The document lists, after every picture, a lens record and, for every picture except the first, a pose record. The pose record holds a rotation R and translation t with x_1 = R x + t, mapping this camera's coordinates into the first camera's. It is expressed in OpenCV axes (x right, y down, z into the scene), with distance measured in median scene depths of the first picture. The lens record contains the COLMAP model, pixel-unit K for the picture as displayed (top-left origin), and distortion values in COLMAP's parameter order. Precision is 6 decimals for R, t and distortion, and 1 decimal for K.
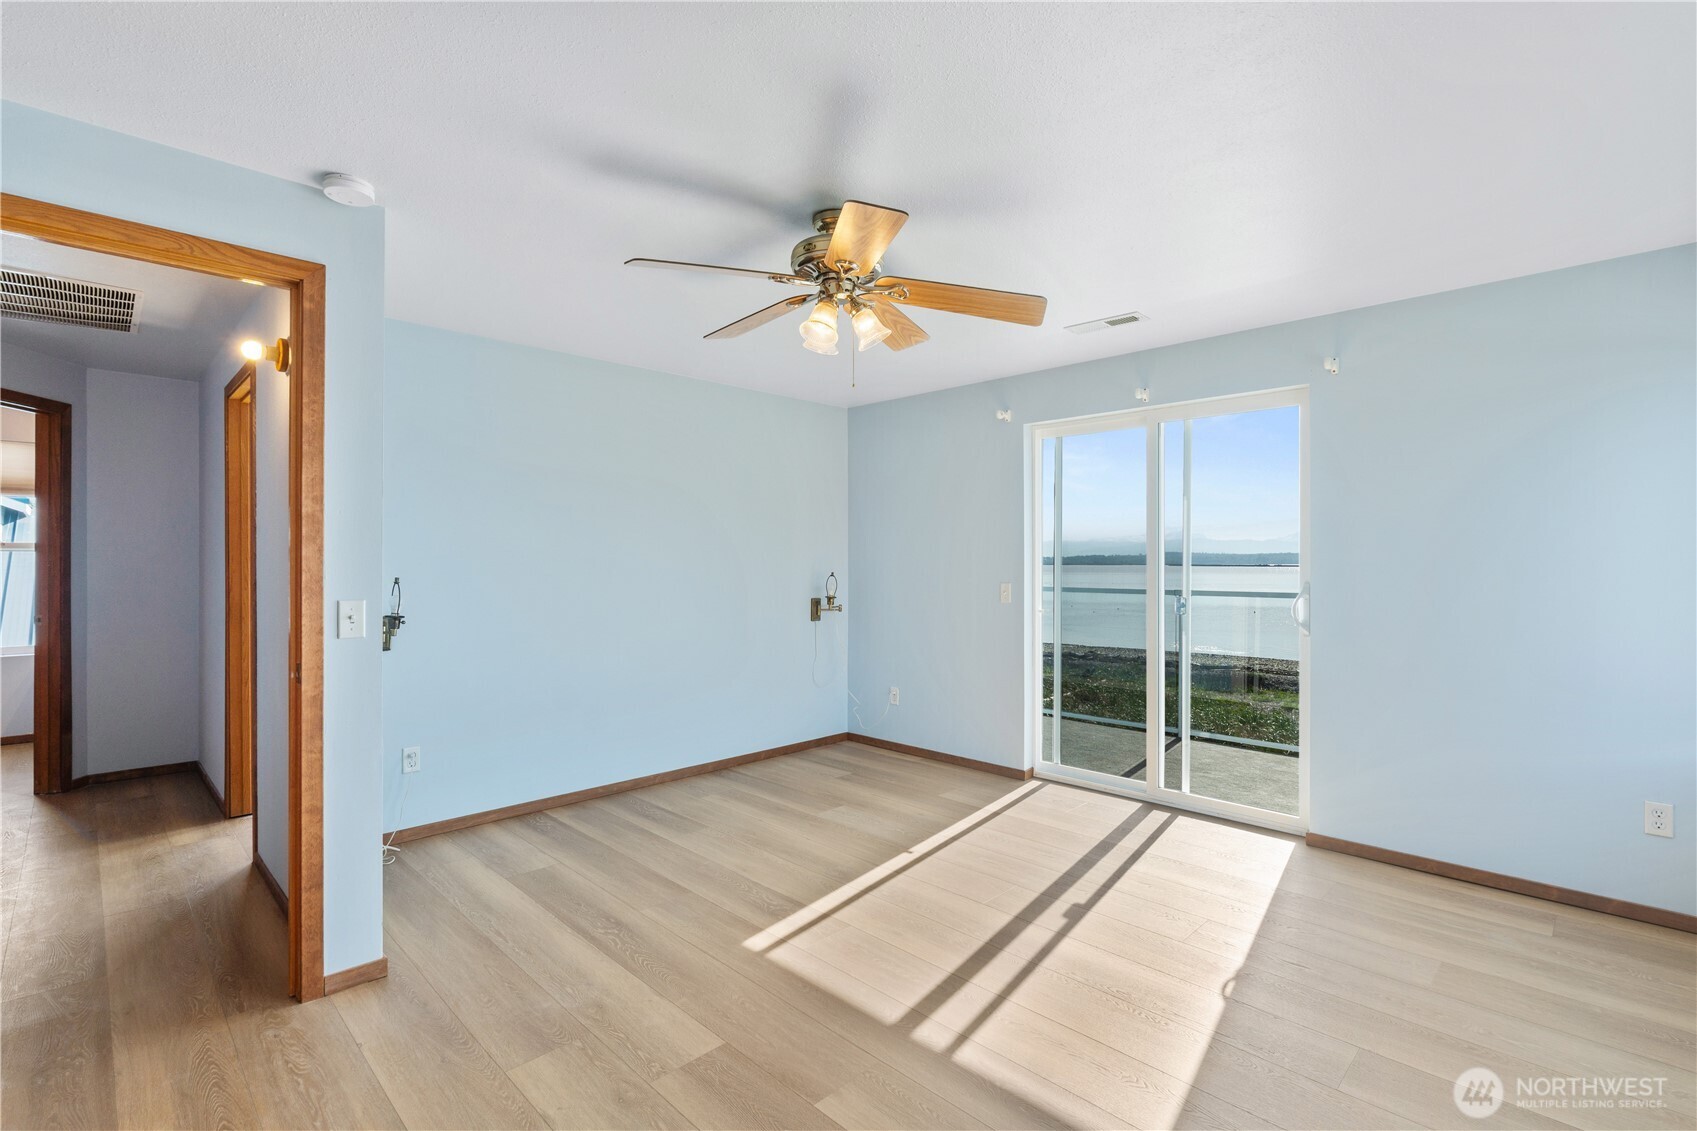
lens RADIAL K [[788.6, 0, 857.9], [0, 788.6, 562.0], [0, 0, 1]] dist [-0.008011, 0.001376]
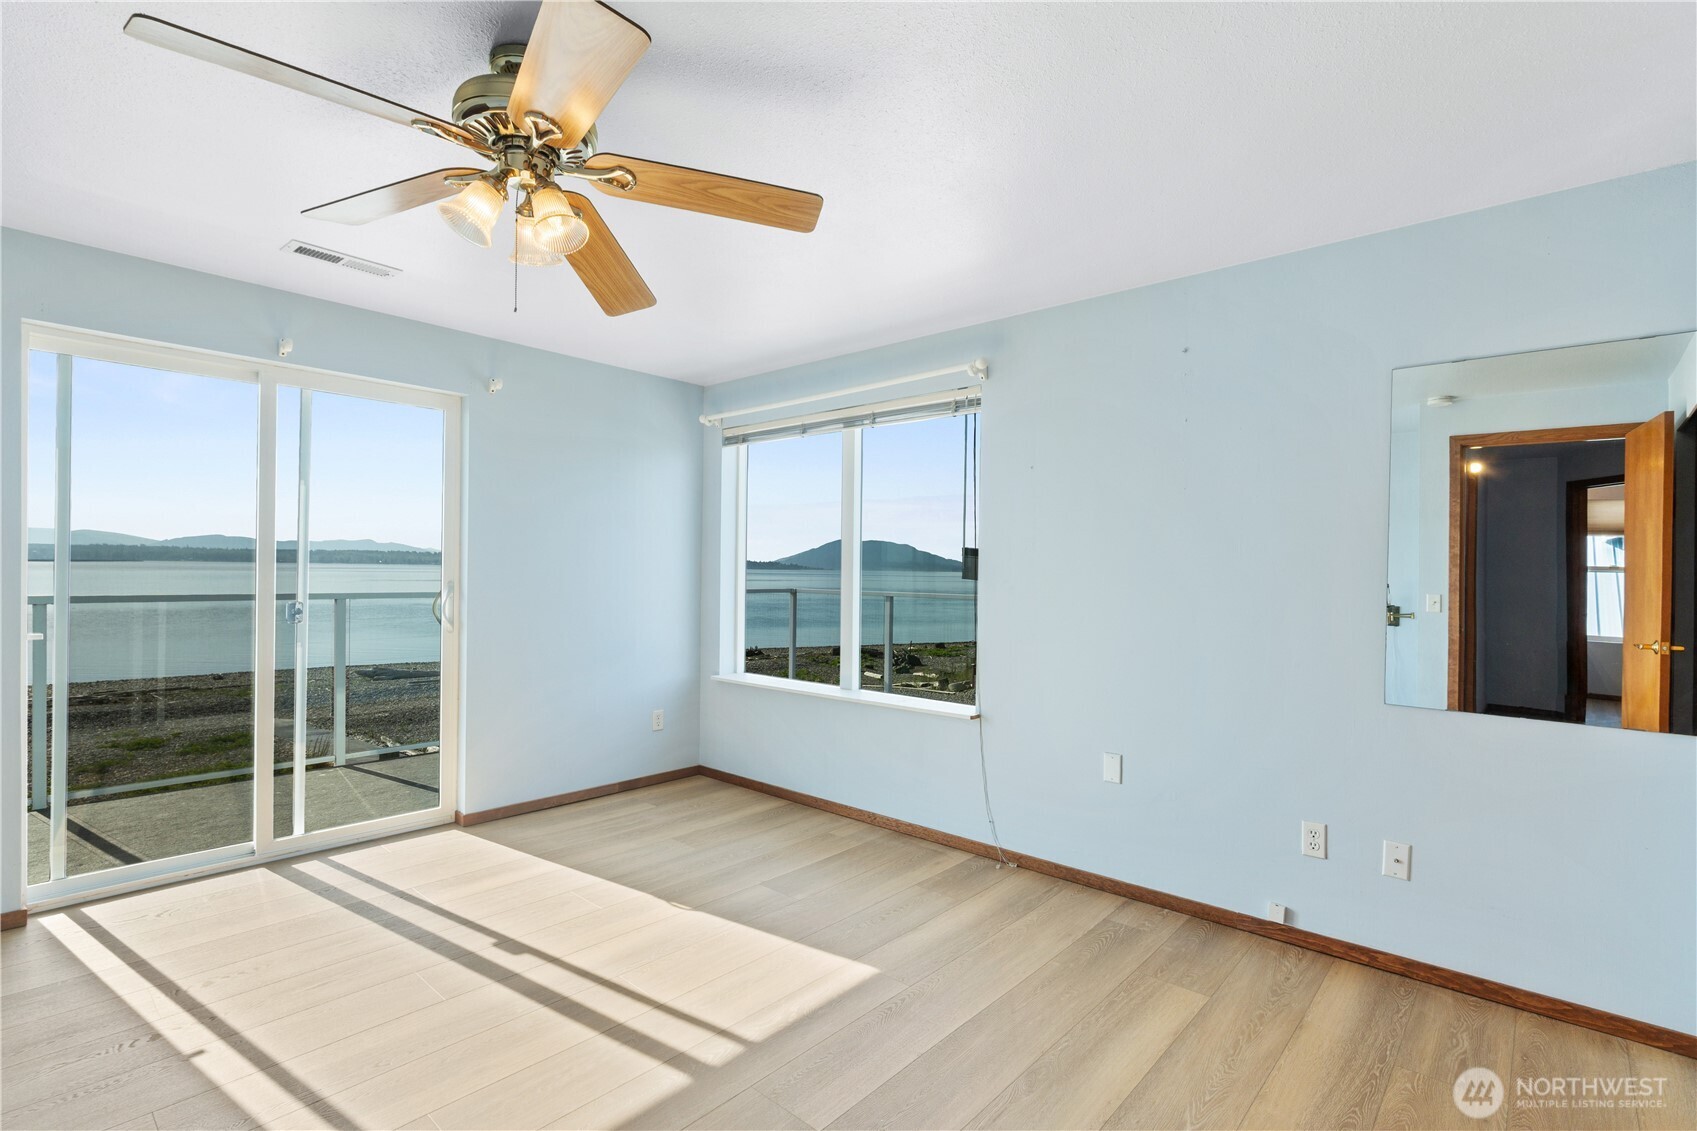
lens RADIAL K [[788.6, 0, 869.3], [0, 788.6, 572.6], [0, 0, 1]] dist [-0.008011, 0.001376]
pose [[-0.067269, -0.005238, 0.997721, -0.506817], [-0.014723, 0.999883, 0.004257, 0.002094], [-0.997626, -0.014403, -0.067339, 0.506982]]
